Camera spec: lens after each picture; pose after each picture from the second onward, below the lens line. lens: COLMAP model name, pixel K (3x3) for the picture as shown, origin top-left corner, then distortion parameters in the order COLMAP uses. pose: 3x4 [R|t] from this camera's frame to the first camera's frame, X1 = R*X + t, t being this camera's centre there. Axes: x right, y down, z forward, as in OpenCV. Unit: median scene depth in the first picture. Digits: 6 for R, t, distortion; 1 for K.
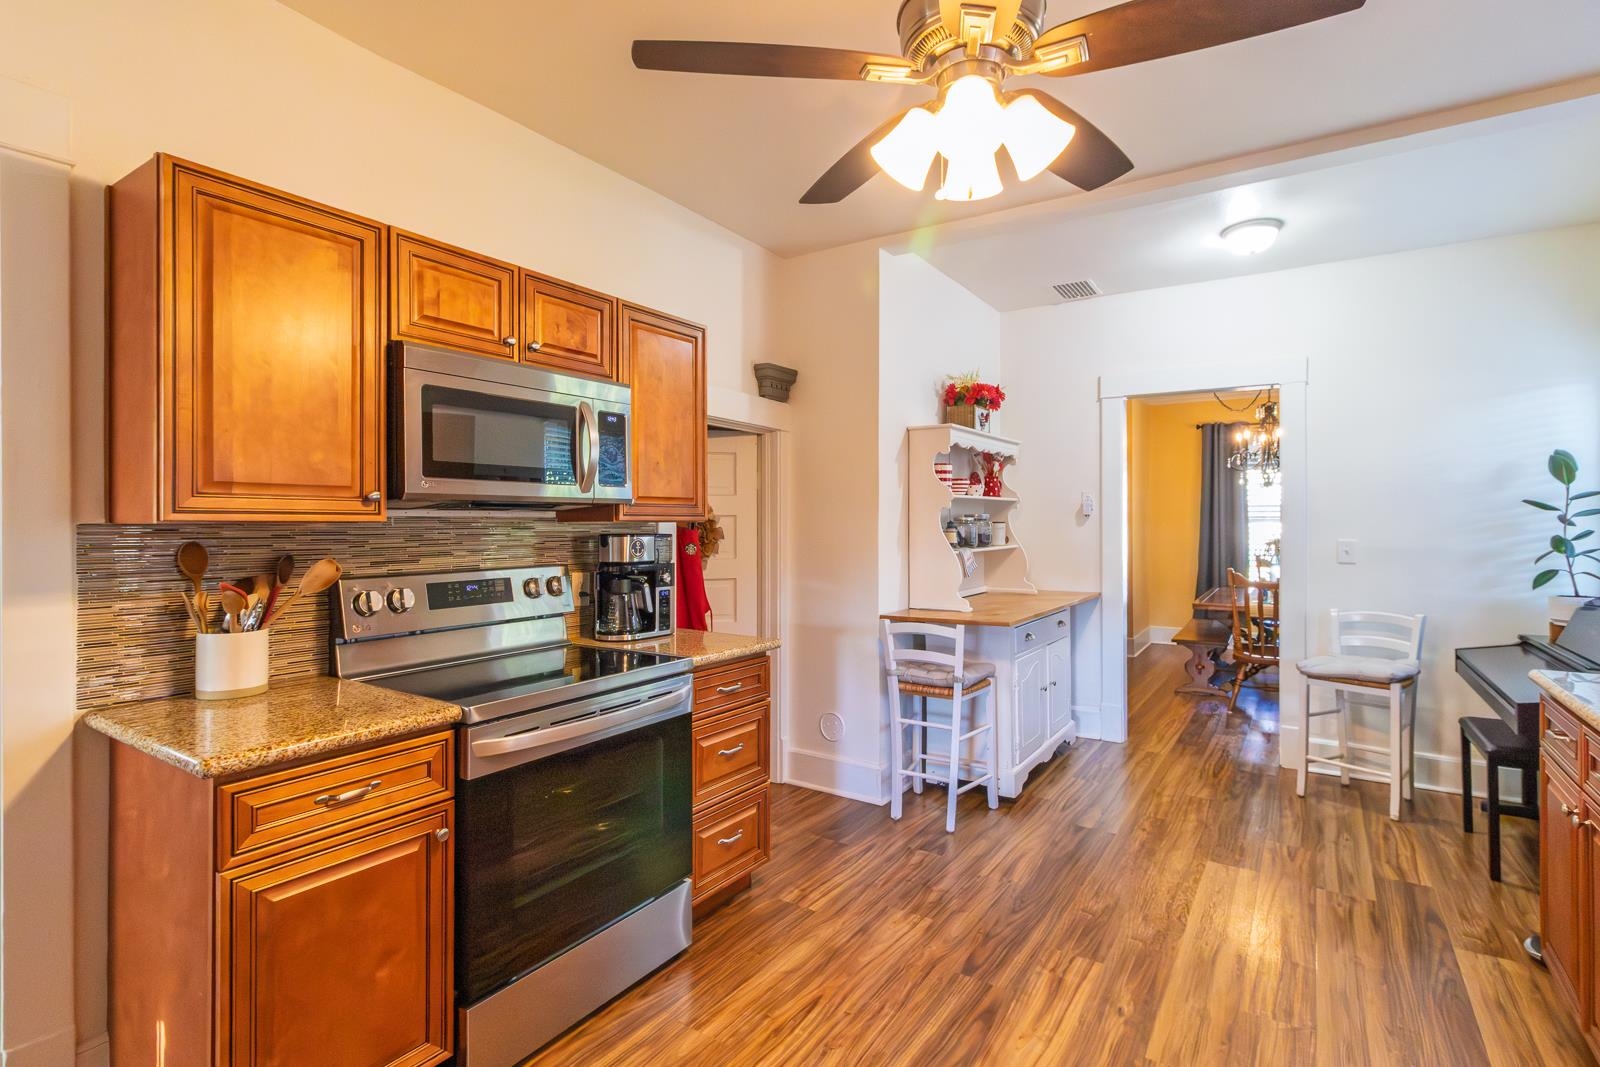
lens RADIAL K [[801.1, 0, 791.0], [0, 801.1, 525.1], [0, 0, 1]] dist [0.004674, -0.000122]
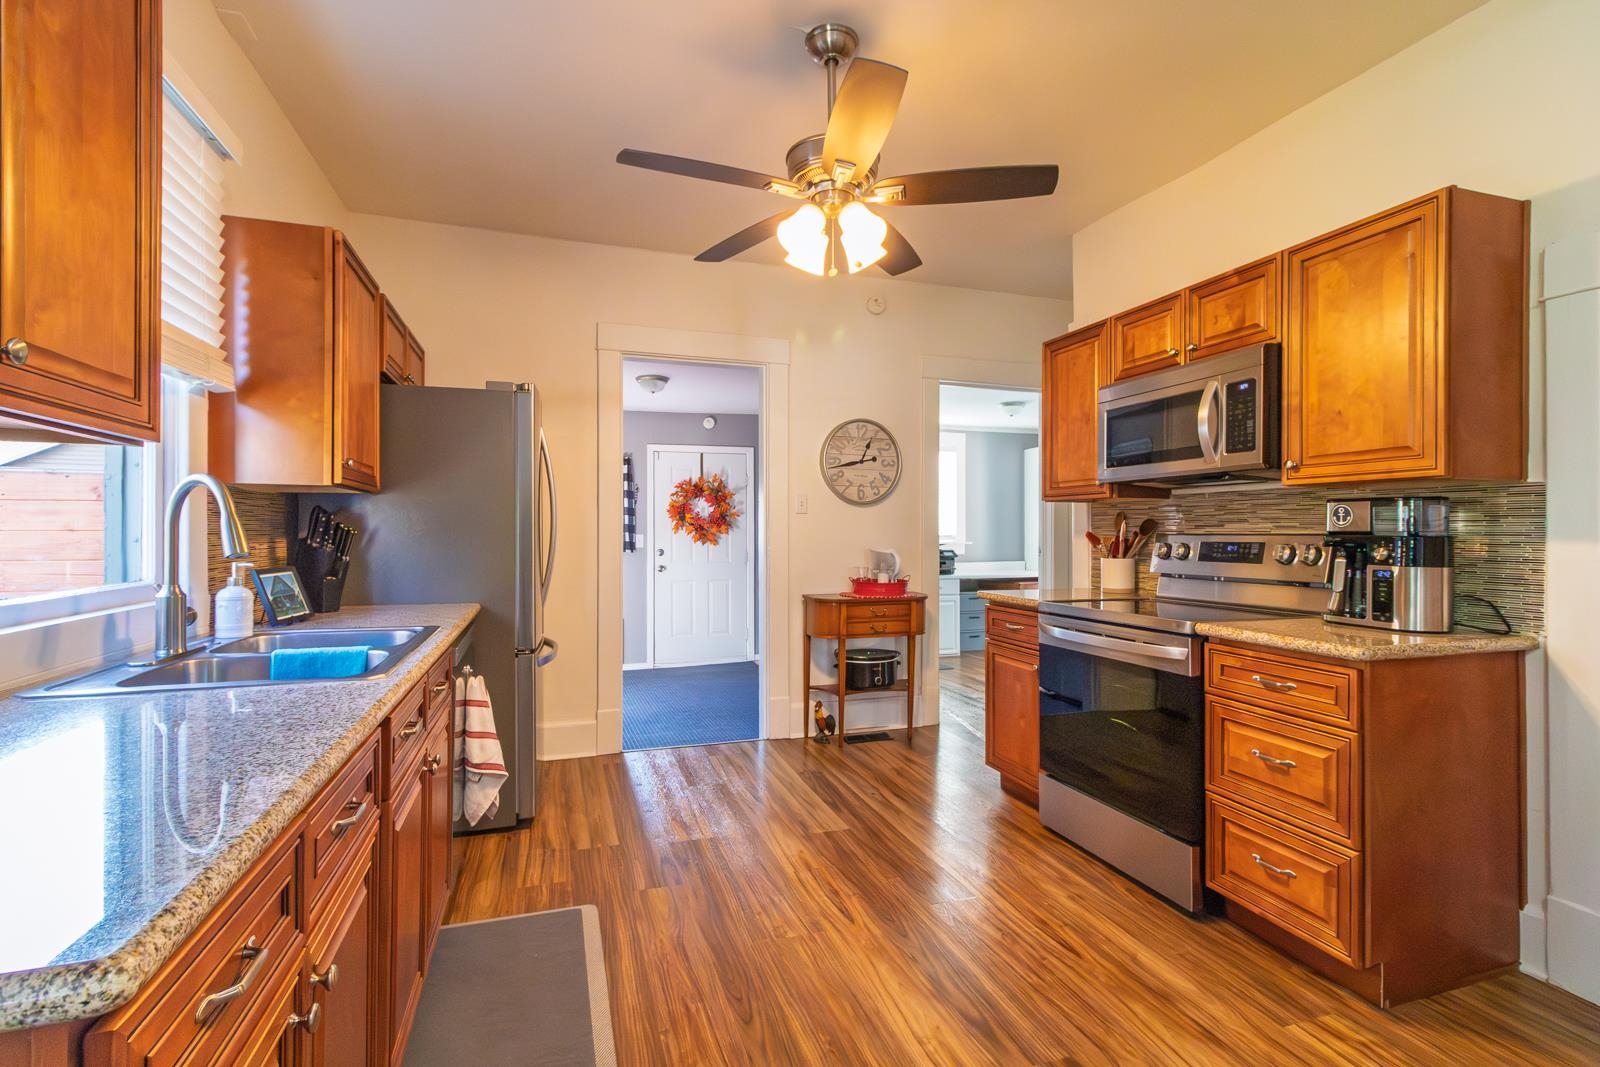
lens RADIAL K [[736.3, 0, 797.9], [0, 736.3, 529.6], [0, 0, 1]] dist [0.004789, 0.003238]
pose [[-0.625552, 0.002154, -0.780180, 0.579338], [0.003176, 0.999995, 0.000214, 0.030975], [0.780176, -0.002344, -0.625555, 0.773703]]
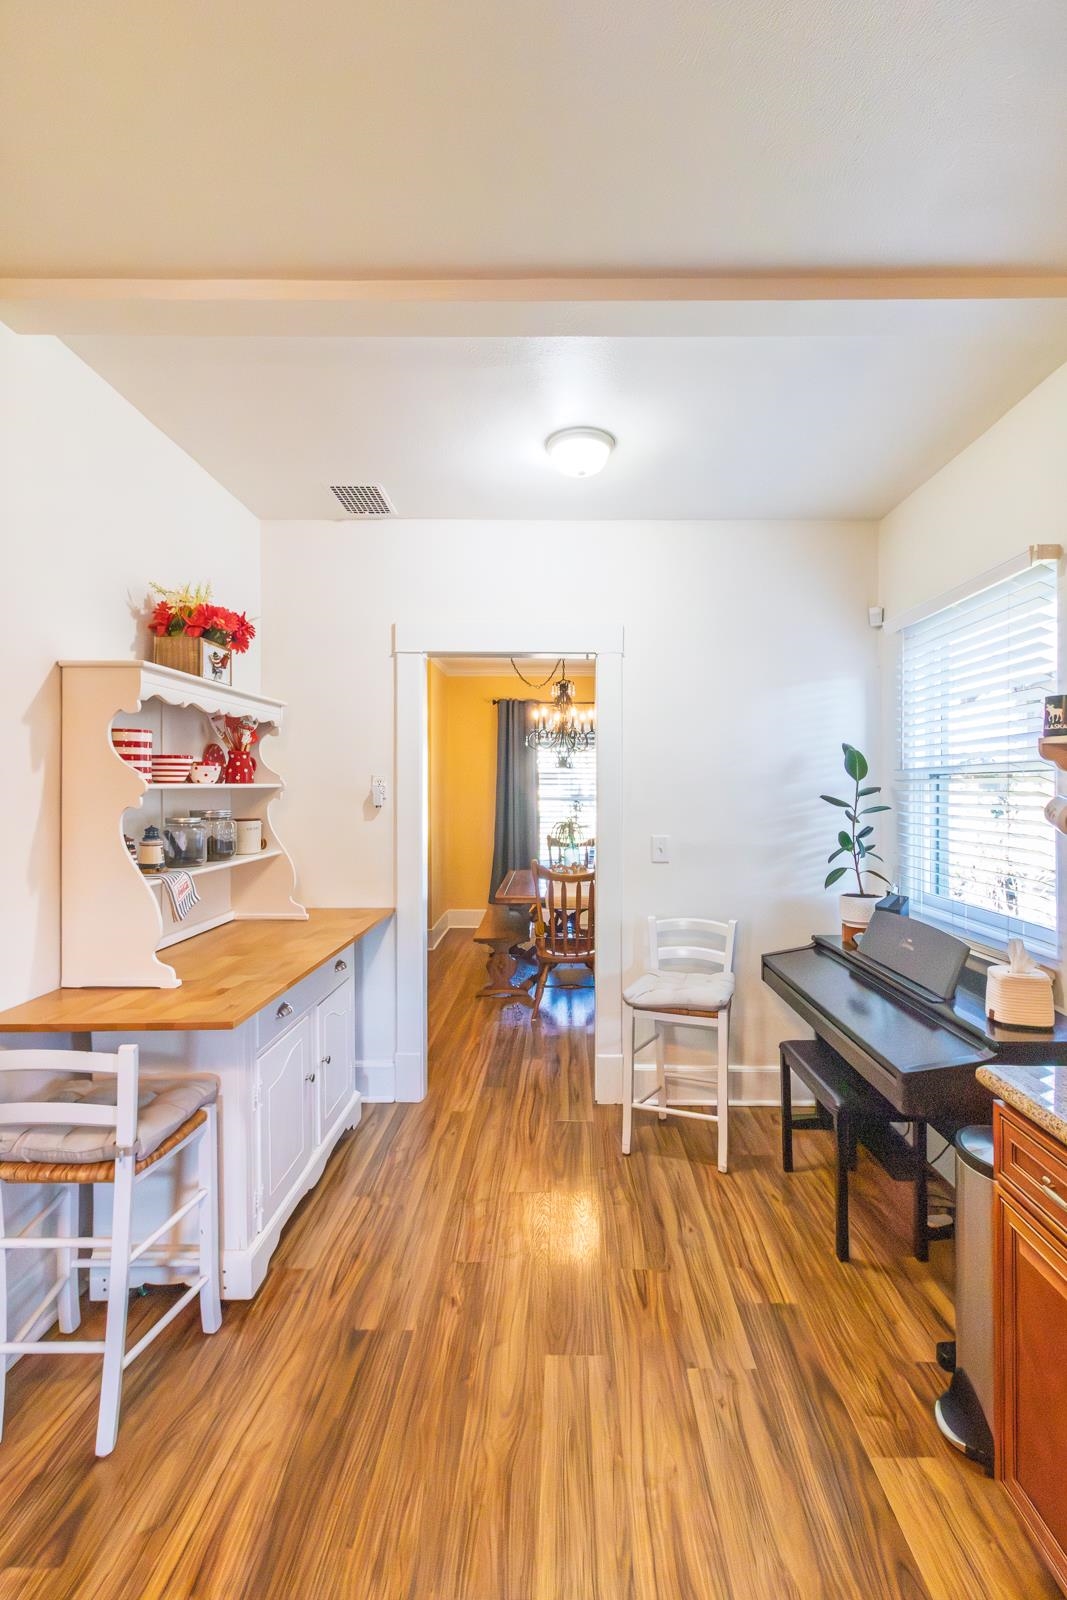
lens RADIAL K [[767.0, 0, 573.1], [0, 767.0, 784.8], [0, 0, 1]] dist [-0.001296, -0.001203]
pose [[0.832012, 0.003796, 0.554744, 0.159656], [0.000459, 0.999972, -0.007532, -0.035069], [-0.554757, 0.006521, 0.831987, 0.390756]]
